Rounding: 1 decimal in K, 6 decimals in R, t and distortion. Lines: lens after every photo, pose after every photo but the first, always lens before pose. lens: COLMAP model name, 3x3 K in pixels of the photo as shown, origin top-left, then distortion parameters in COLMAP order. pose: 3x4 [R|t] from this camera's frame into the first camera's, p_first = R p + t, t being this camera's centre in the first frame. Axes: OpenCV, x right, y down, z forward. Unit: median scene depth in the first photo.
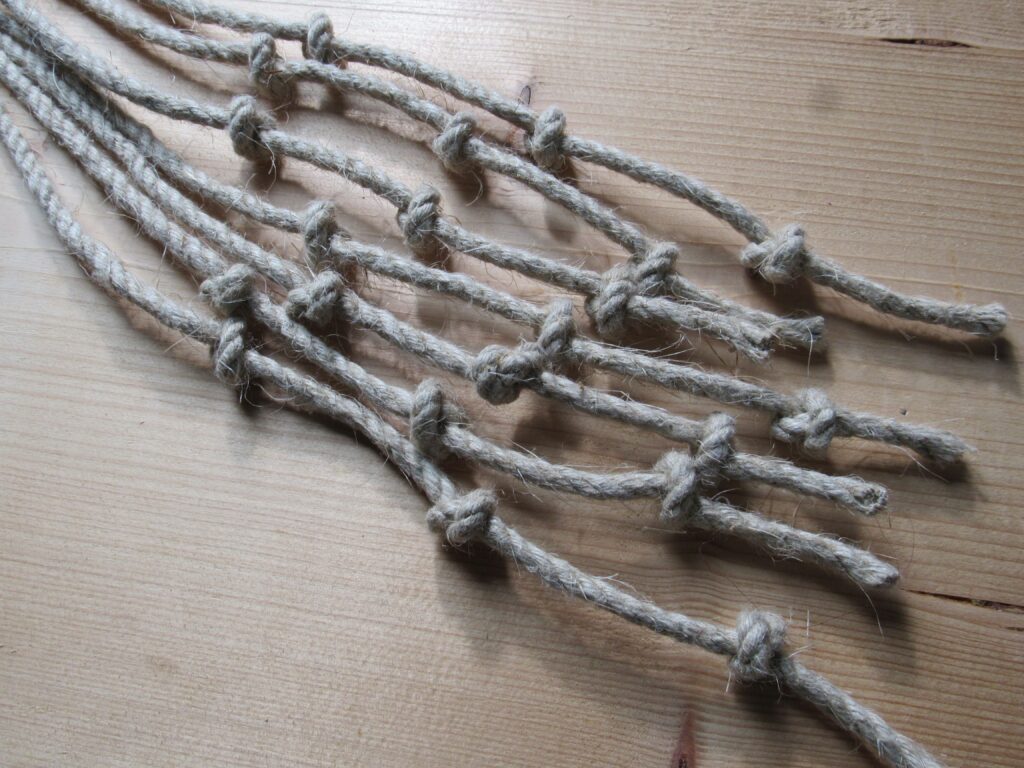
lens RADIAL K [[1019.5, 0, 512.0], [0, 1019.5, 384.0], [0, 0, 1]] dist [-0.058305, -0.002188]
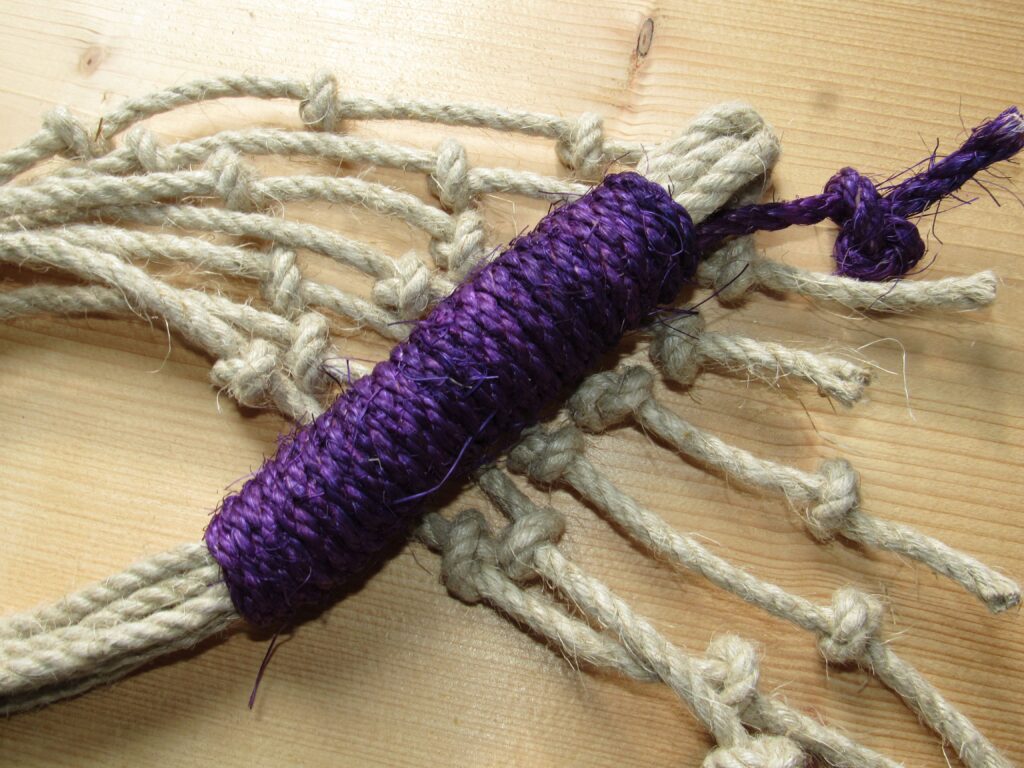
lens RADIAL K [[1019.5, 0, 512.0], [0, 1019.5, 384.0], [0, 0, 1]] dist [-0.058305, -0.002188]
pose [[0.998309, 0.053134, 0.023576, -0.134265], [-0.054596, 0.996297, 0.066419, -0.025885], [-0.019959, -0.067594, 0.997513, 0.094305]]
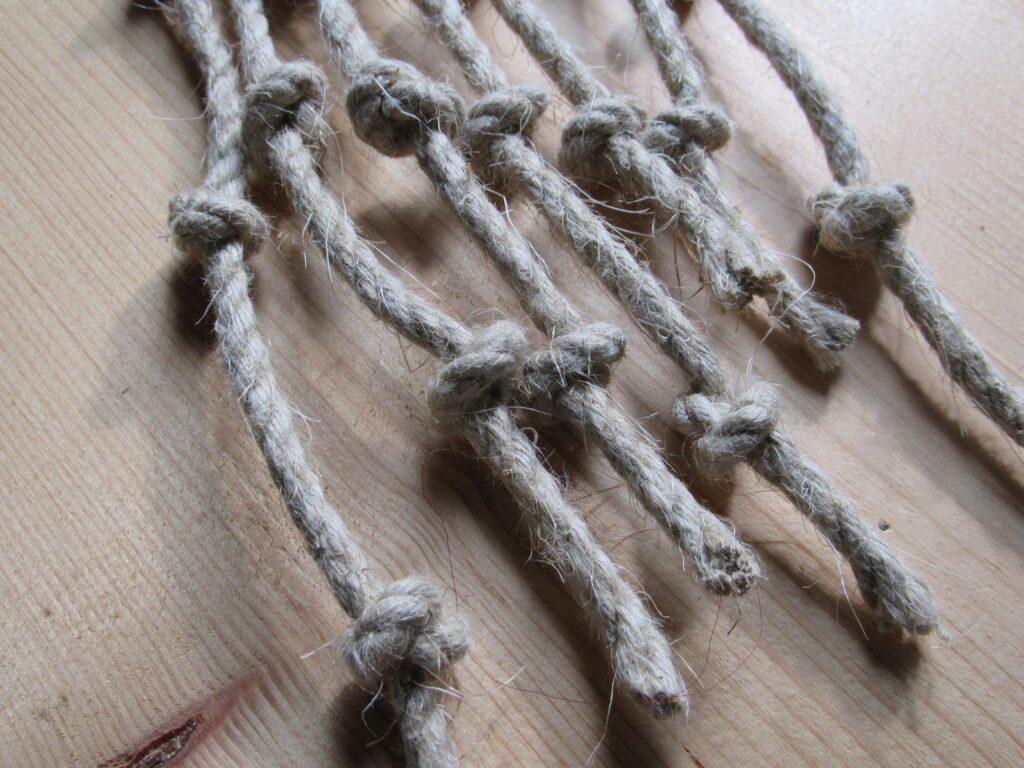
lens RADIAL K [[1019.5, 0, 512.0], [0, 1019.5, 384.0], [0, 0, 1]] dist [-0.058305, -0.002188]
pose [[0.784158, 0.577905, -0.226100, 0.315710], [-0.603246, 0.795348, -0.059286, 0.131977], [0.145567, 0.182884, 0.972298, 0.400268]]
